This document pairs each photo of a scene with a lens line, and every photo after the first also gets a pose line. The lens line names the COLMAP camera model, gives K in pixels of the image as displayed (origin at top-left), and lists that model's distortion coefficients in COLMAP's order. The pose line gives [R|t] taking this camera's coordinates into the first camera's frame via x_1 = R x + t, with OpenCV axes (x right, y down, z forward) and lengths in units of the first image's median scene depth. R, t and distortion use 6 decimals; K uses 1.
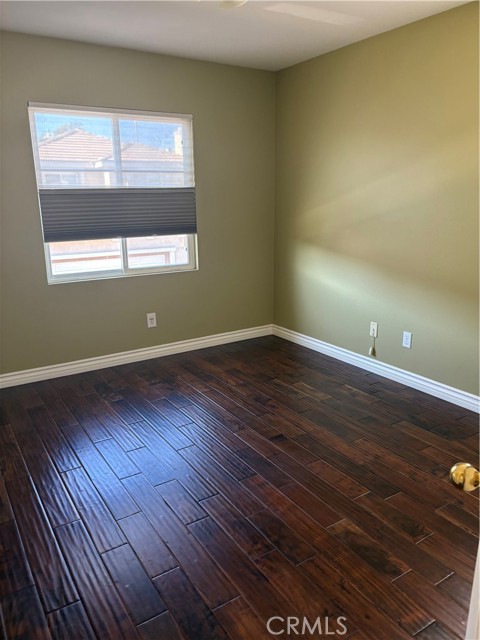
lens RADIAL K [[481.6, 0, 241.4], [0, 481.6, 319.9], [0, 0, 1]] dist [0.012430, -0.031550]
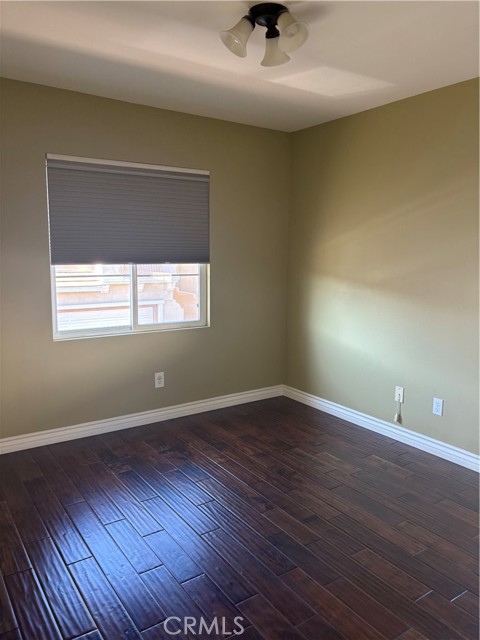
lens RADIAL K [[481.6, 0, 239.1], [0, 481.6, 319.5], [0, 0, 1]] dist [0.012430, -0.031550]
pose [[0.999371, 0.018314, 0.030356, -0.079598], [-0.014845, 0.993731, -0.110810, -0.019139], [-0.032195, 0.110289, 0.993378, 0.068829]]
